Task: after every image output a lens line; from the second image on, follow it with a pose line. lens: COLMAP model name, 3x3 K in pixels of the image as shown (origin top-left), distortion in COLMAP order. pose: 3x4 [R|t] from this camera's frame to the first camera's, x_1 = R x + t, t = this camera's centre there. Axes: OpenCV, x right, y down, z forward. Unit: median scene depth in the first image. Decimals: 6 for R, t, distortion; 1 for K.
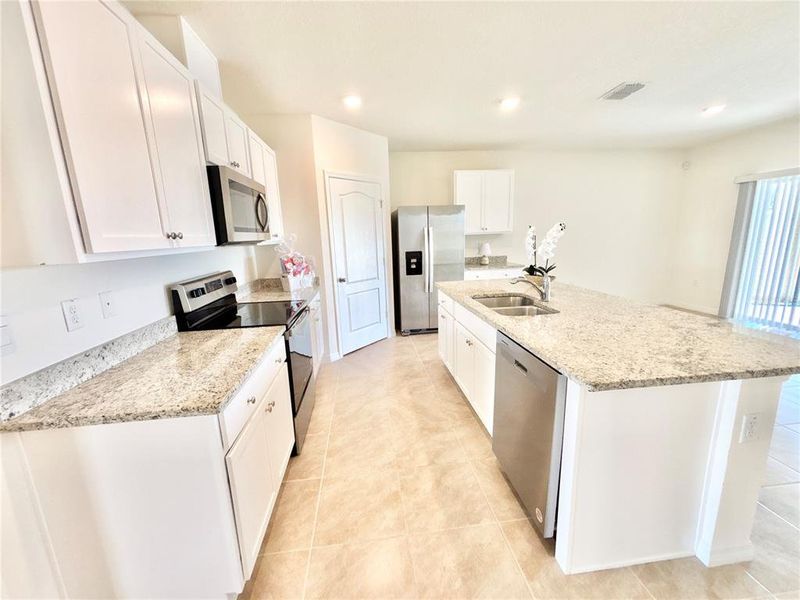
lens RADIAL K [[321.3, 0, 397.5], [0, 321.3, 298.0], [0, 0, 1]] dist [-0.000482, -0.000294]
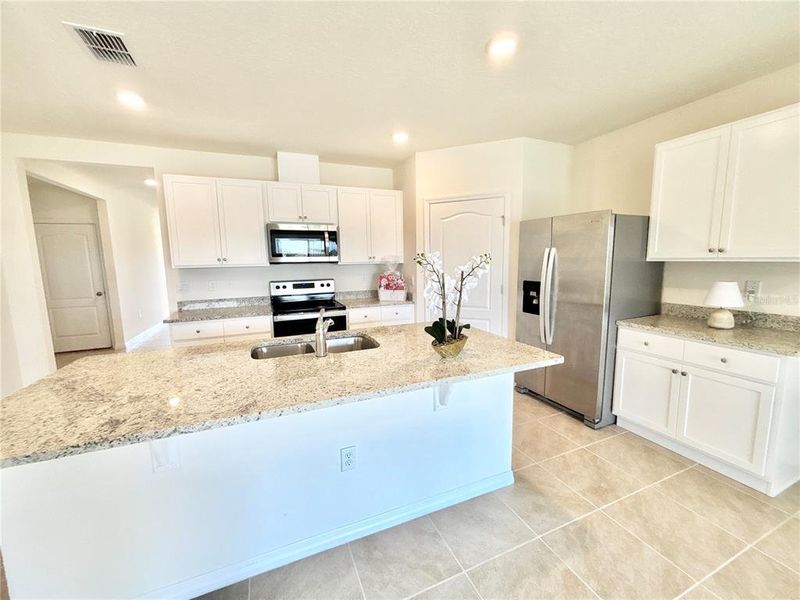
lens RADIAL K [[321.3, 0, 397.8], [0, 321.3, 297.6], [0, 0, 1]] dist [-0.000482, -0.000294]
pose [[0.288009, 0.149029, -0.945961, 0.953176], [-0.180303, 0.978589, 0.099273, -0.184721], [0.940501, 0.141968, 0.308713, 0.721936]]
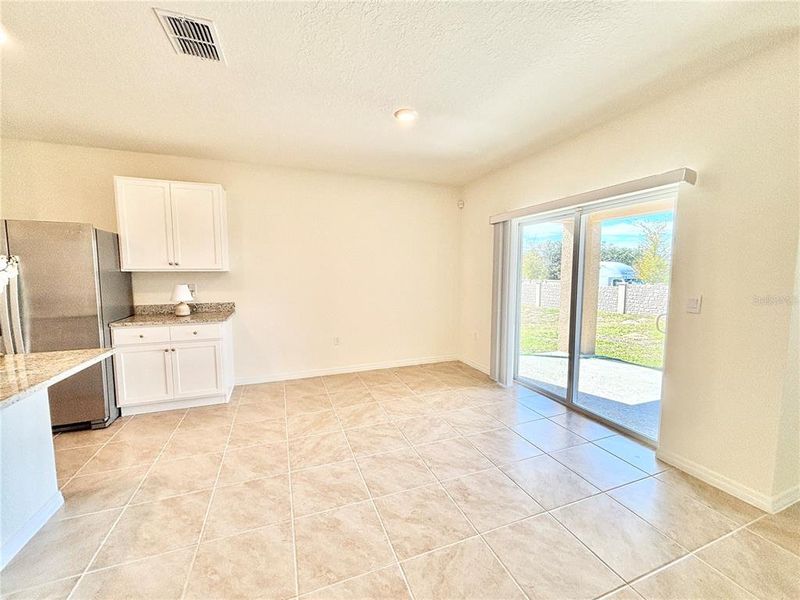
lens RADIAL K [[321.3, 0, 397.4], [0, 321.3, 298.2], [0, 0, 1]] dist [-0.000482, -0.000294]
pose [[0.968361, 0.011329, 0.249295, 0.916902], [0.016296, 0.993966, -0.108469, -0.101241], [-0.249020, 0.109099, 0.962334, 0.384389]]
